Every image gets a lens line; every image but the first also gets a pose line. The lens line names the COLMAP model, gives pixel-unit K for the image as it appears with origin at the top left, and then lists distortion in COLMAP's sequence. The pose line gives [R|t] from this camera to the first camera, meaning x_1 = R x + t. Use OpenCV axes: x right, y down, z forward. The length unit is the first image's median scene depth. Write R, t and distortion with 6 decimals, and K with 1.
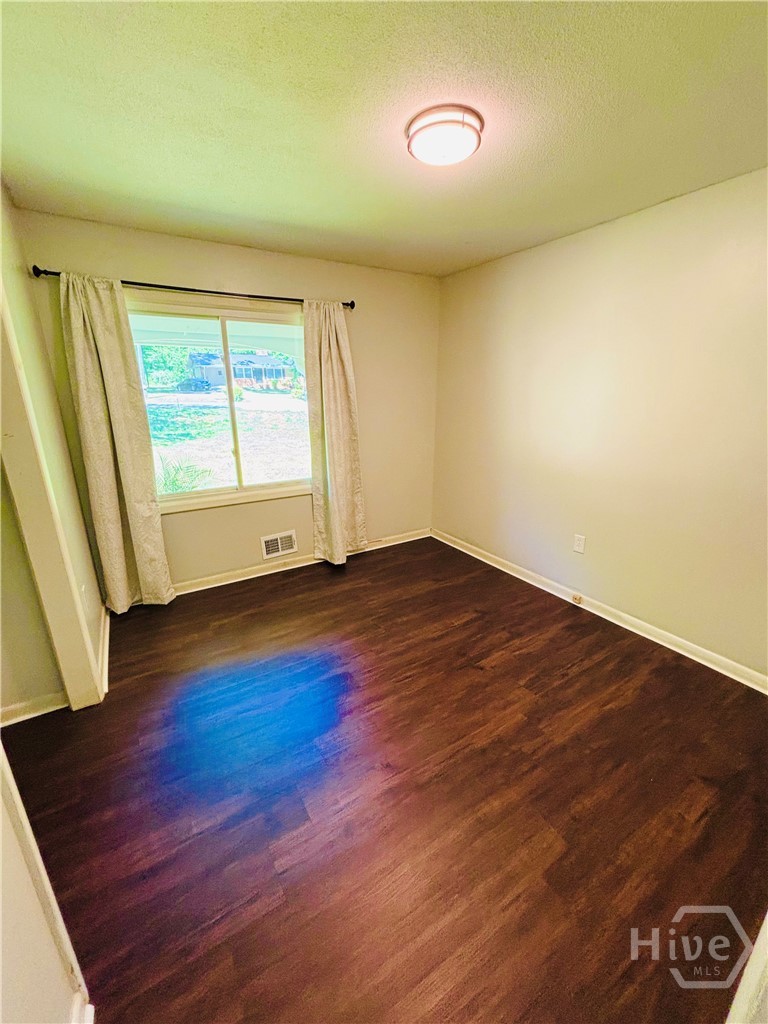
lens RADIAL K [[411.0, 0, 387.5], [0, 411.0, 512.8], [0, 0, 1]] dist [-0.001294, -0.000155]
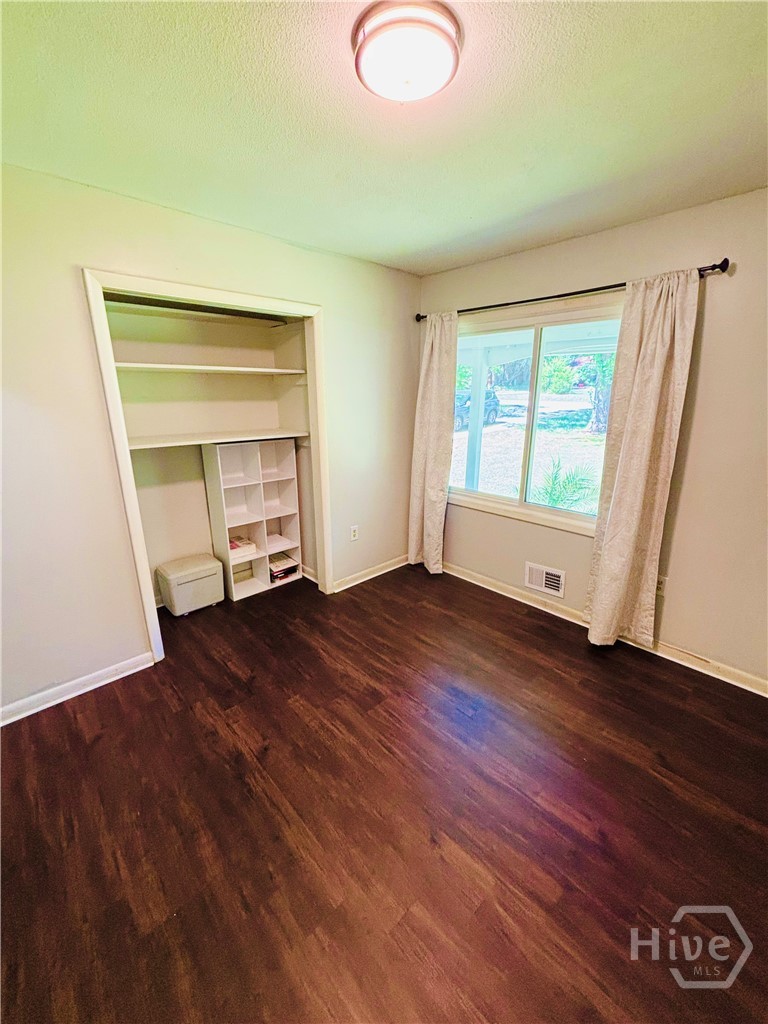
lens RADIAL K [[417.8, 0, 383.6], [0, 417.8, 509.0], [0, 0, 1]] dist [0.010719, 0.000094]
pose [[0.193937, 0.273418, -0.942142, 0.549445], [-0.288146, 0.933890, 0.211709, -0.178221], [0.937742, 0.230417, 0.259900, 0.503640]]
